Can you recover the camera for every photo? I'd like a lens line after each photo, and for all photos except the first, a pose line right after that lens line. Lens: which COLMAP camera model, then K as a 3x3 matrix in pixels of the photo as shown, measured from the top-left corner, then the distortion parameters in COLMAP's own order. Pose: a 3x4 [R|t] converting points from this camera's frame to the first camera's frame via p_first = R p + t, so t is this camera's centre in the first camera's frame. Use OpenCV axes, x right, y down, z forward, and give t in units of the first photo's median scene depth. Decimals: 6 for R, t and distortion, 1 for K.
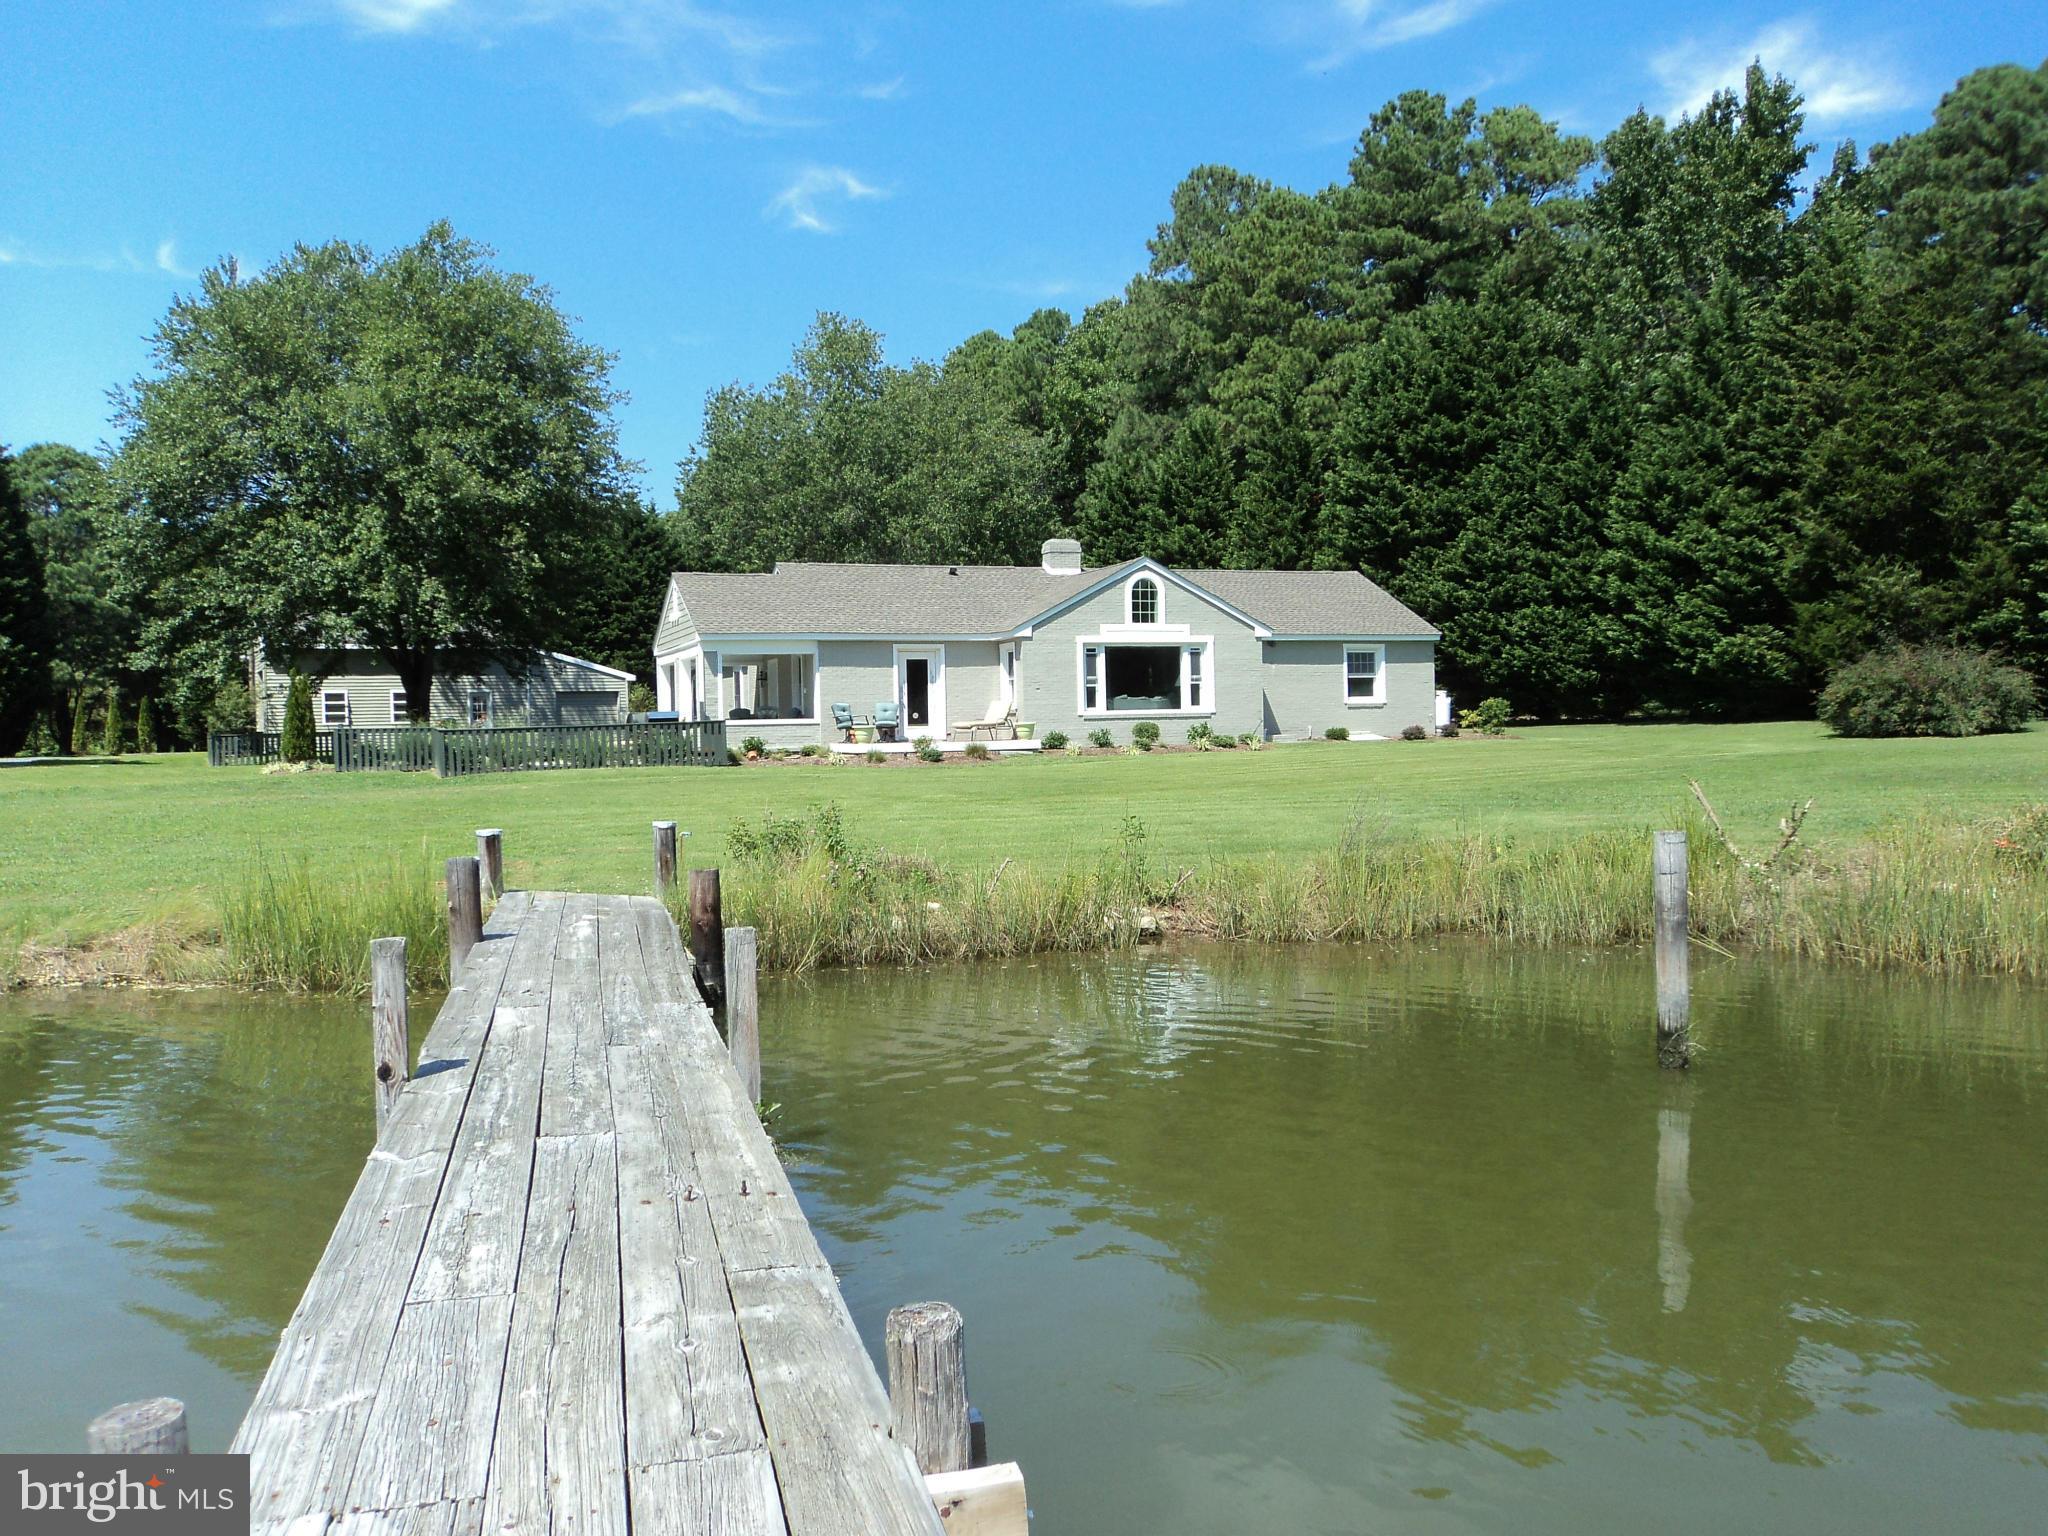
lens RADIAL K [[1629.7, 0, 1026.2], [0, 1629.7, 759.7], [0, 0, 1]] dist [-0.040818, 0.020365]
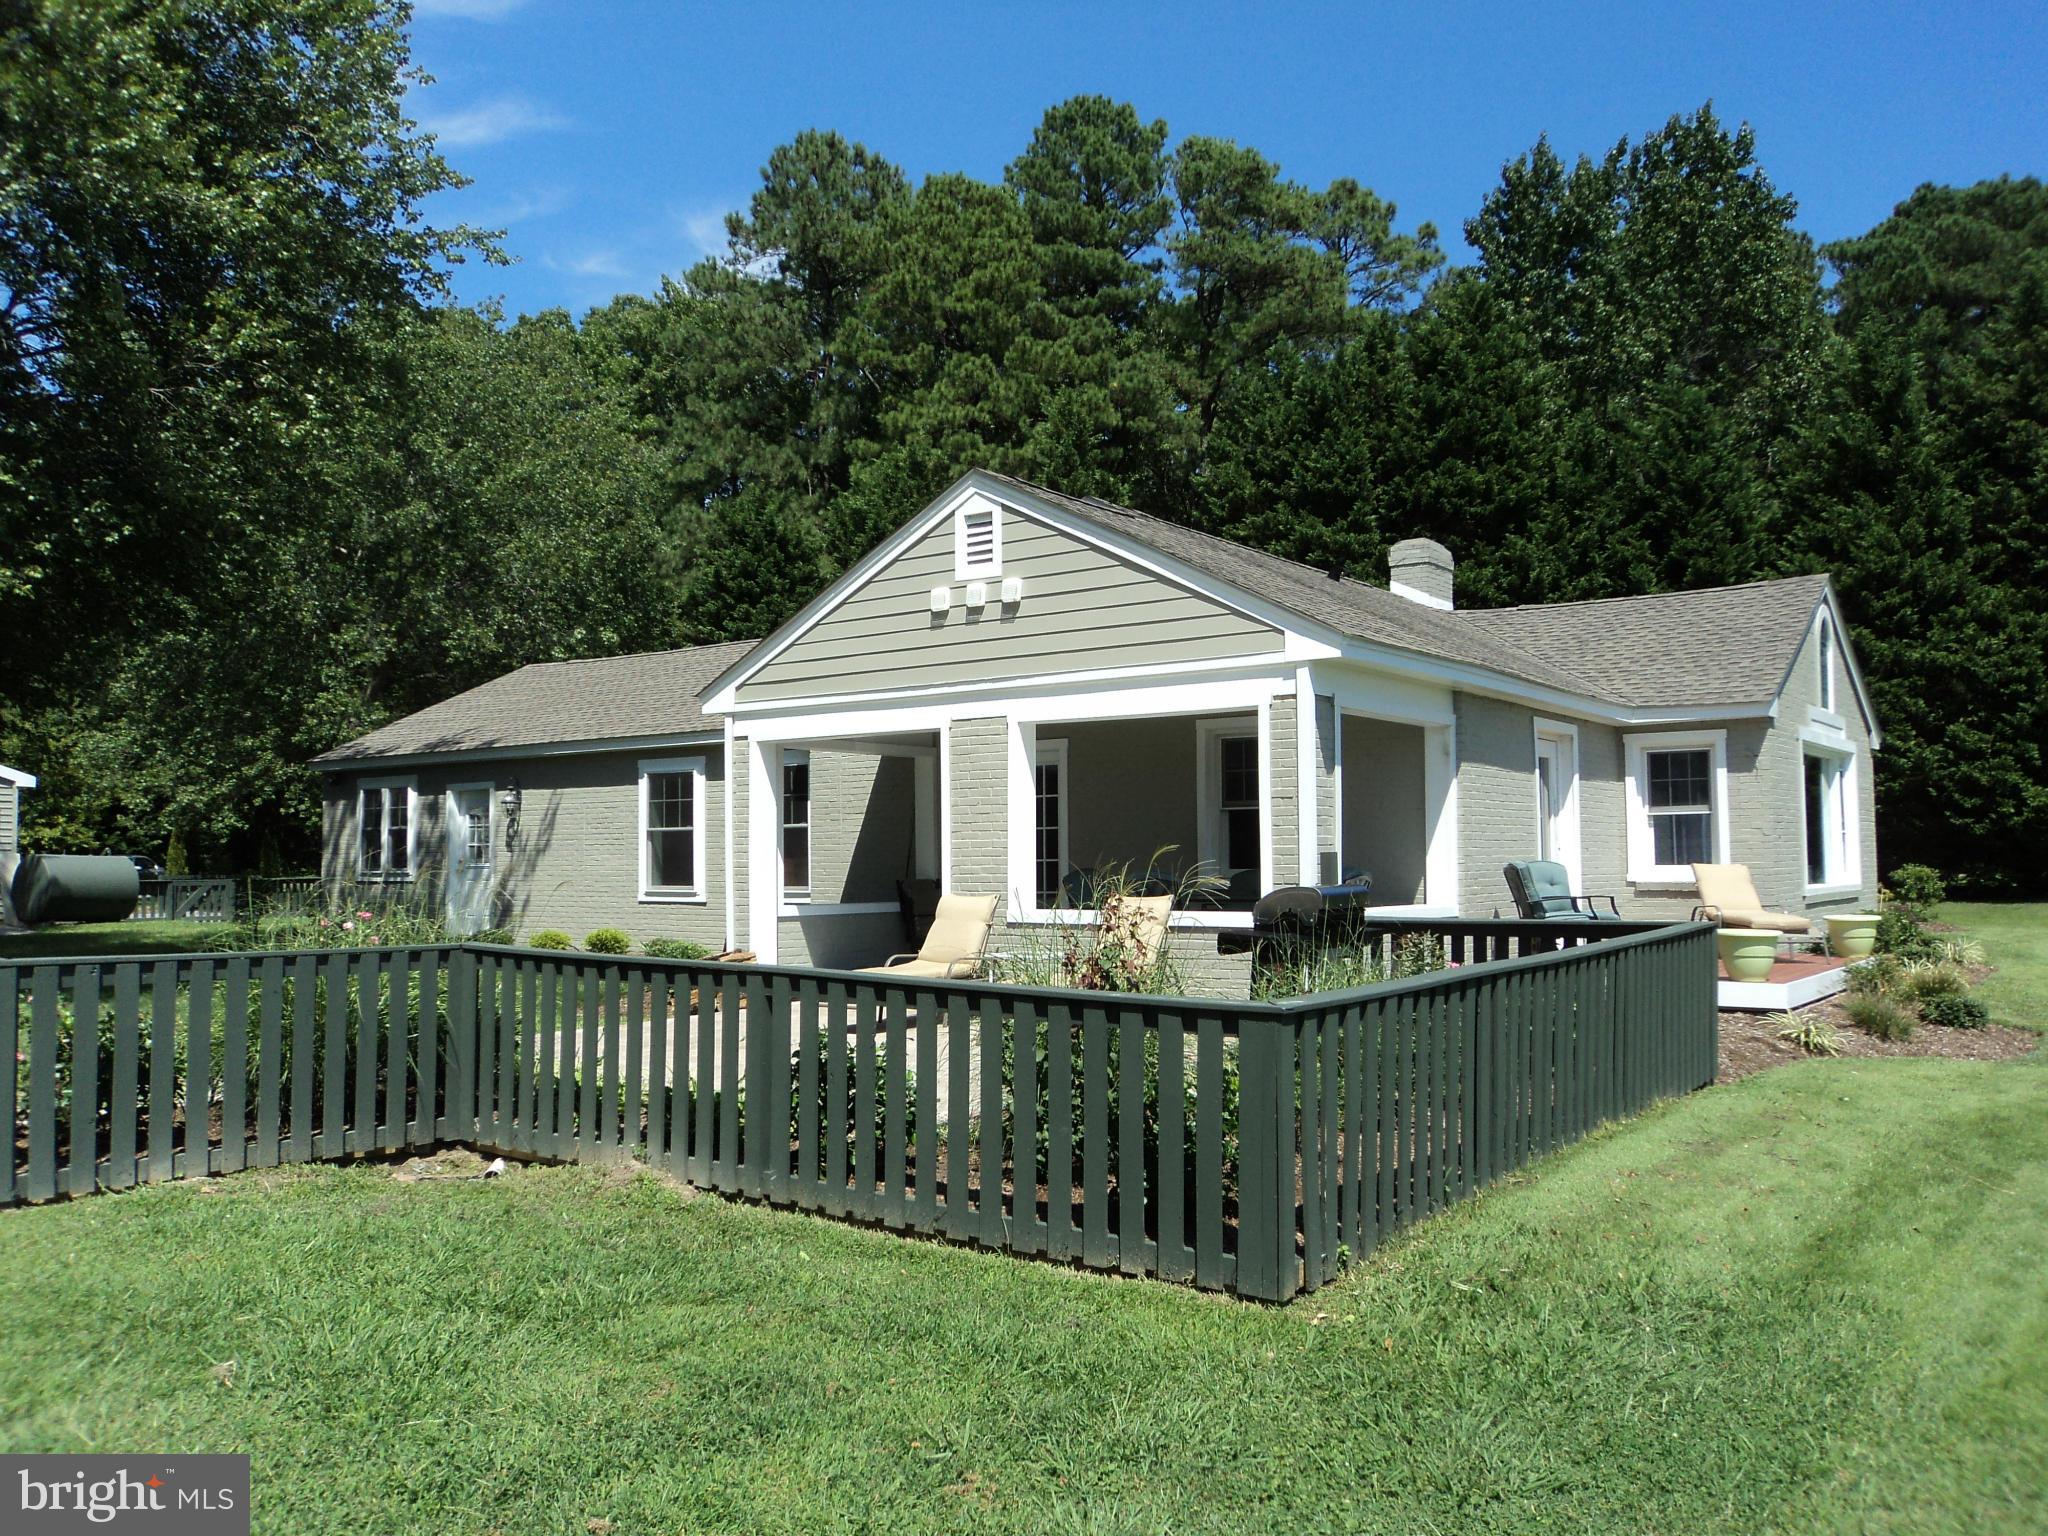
lens RADIAL K [[1629.7, 0, 1028.5], [0, 1629.7, 772.4], [0, 0, 1]] dist [-0.040818, 0.020365]
pose [[0.851296, 0.045237, 0.522731, -0.348784], [-0.002886, 0.996665, -0.081551, -0.021450], [-0.524677, 0.067915, 0.848588, 0.641419]]
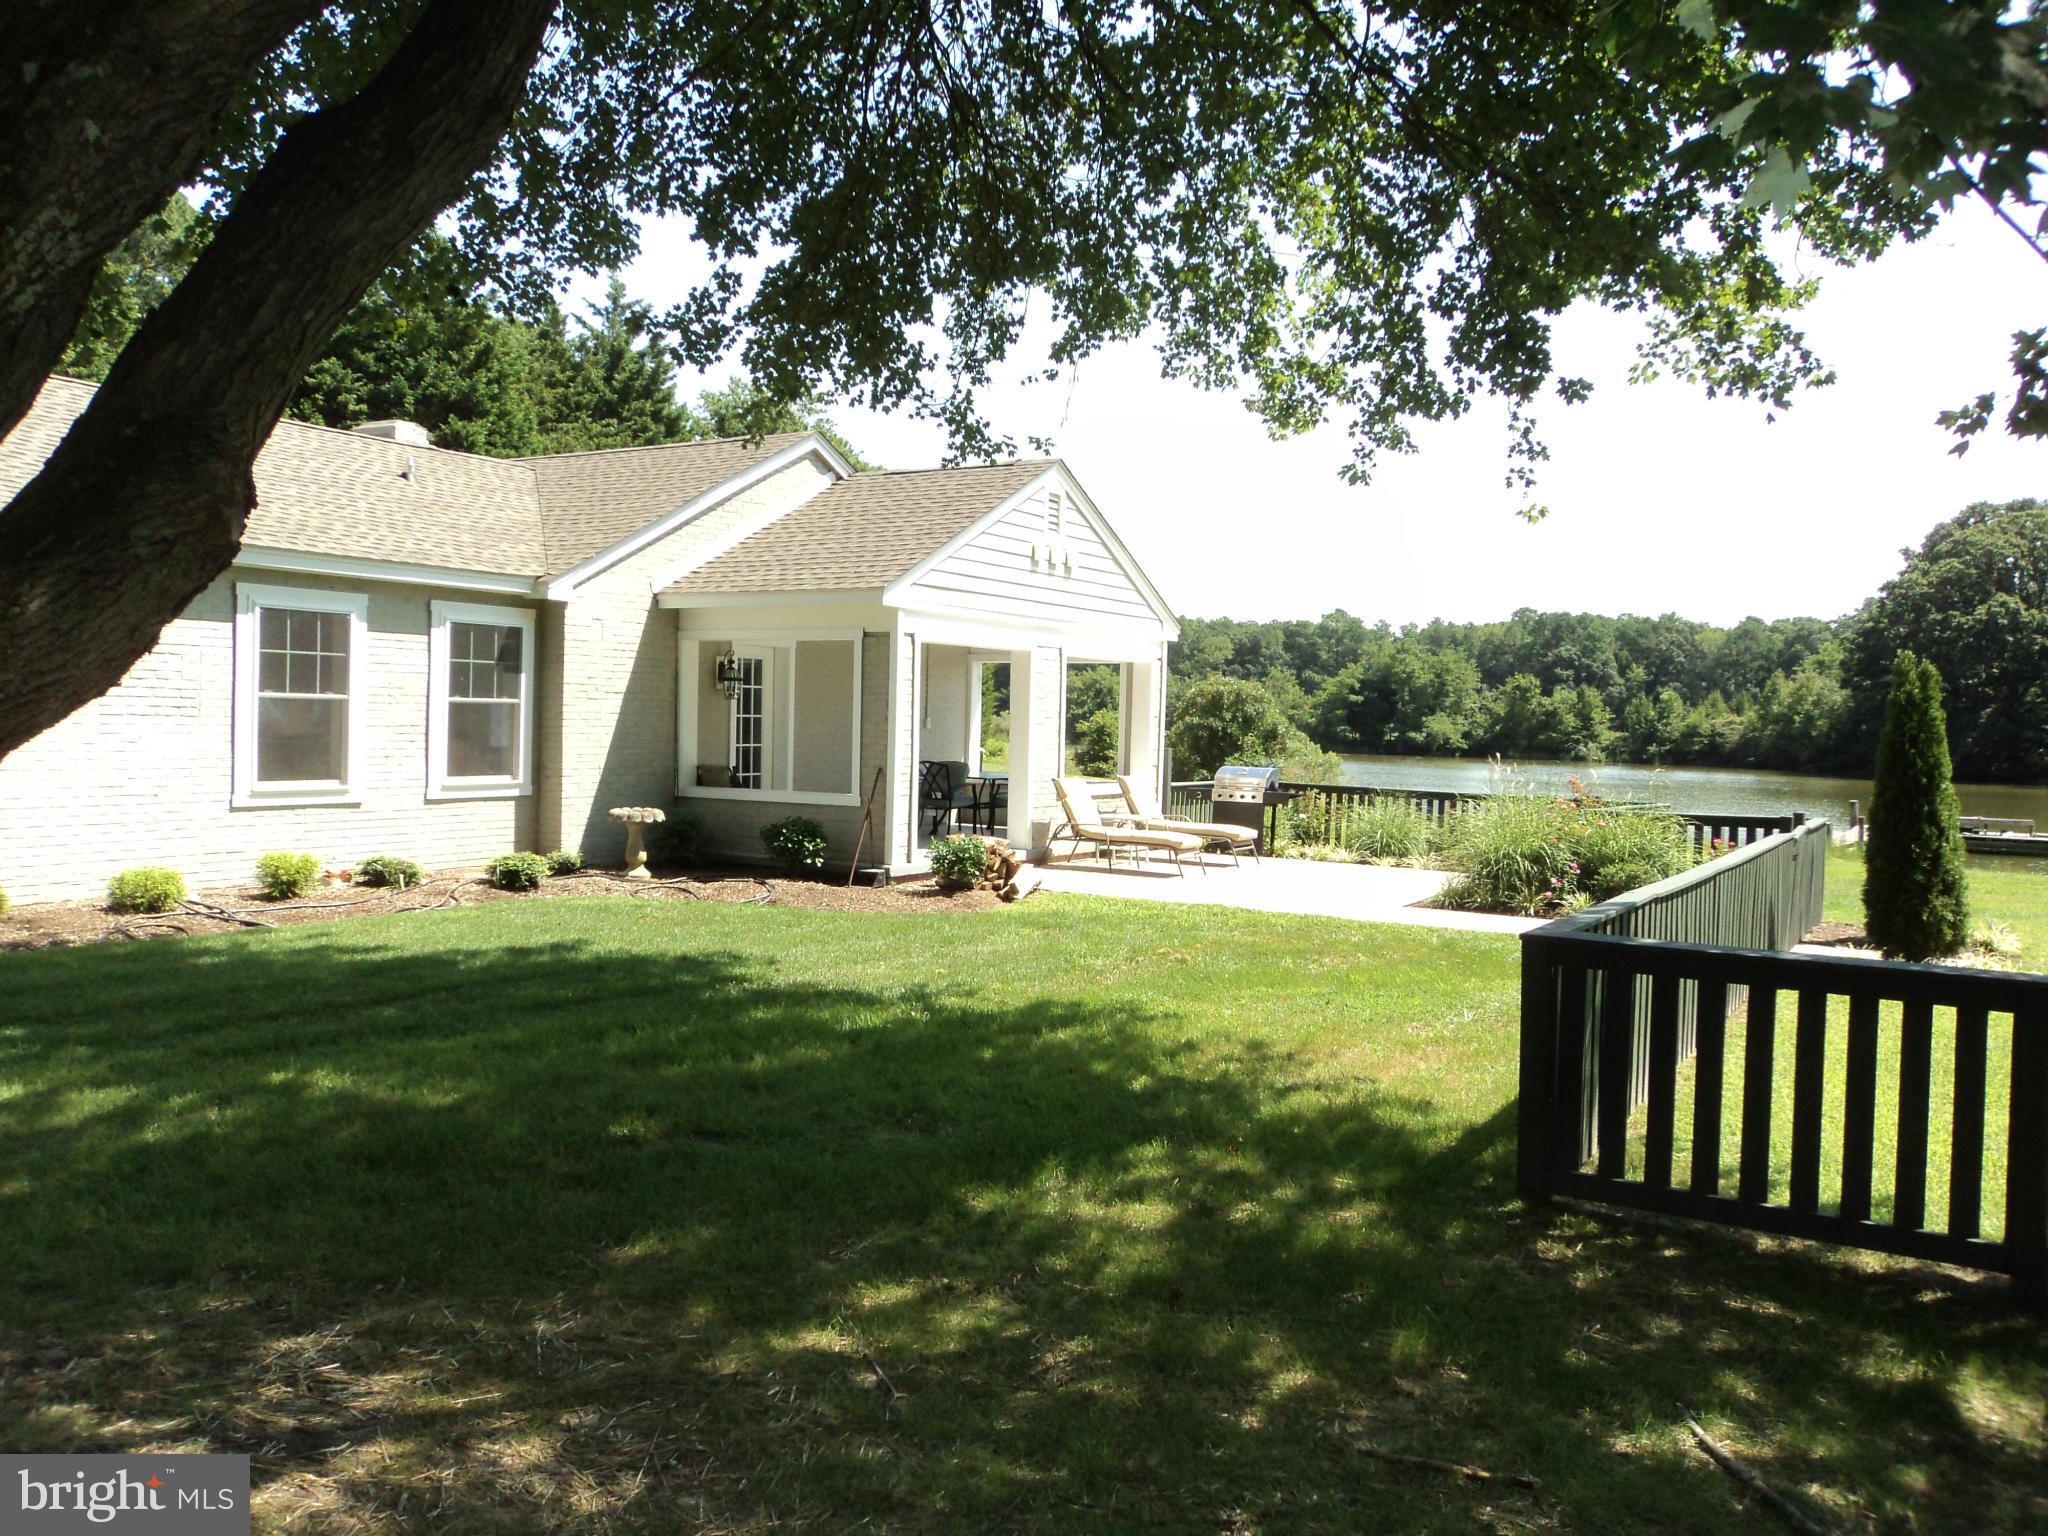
lens RADIAL K [[1629.7, 0, 1034.3], [0, 1629.7, 772.5], [0, 0, 1]] dist [-0.040818, 0.020365]
pose [[-0.632397, -0.020333, 0.774377, -1.001808], [0.006579, 0.999478, 0.031616, -0.082030], [-0.774616, 0.025089, -0.631934, 2.694040]]
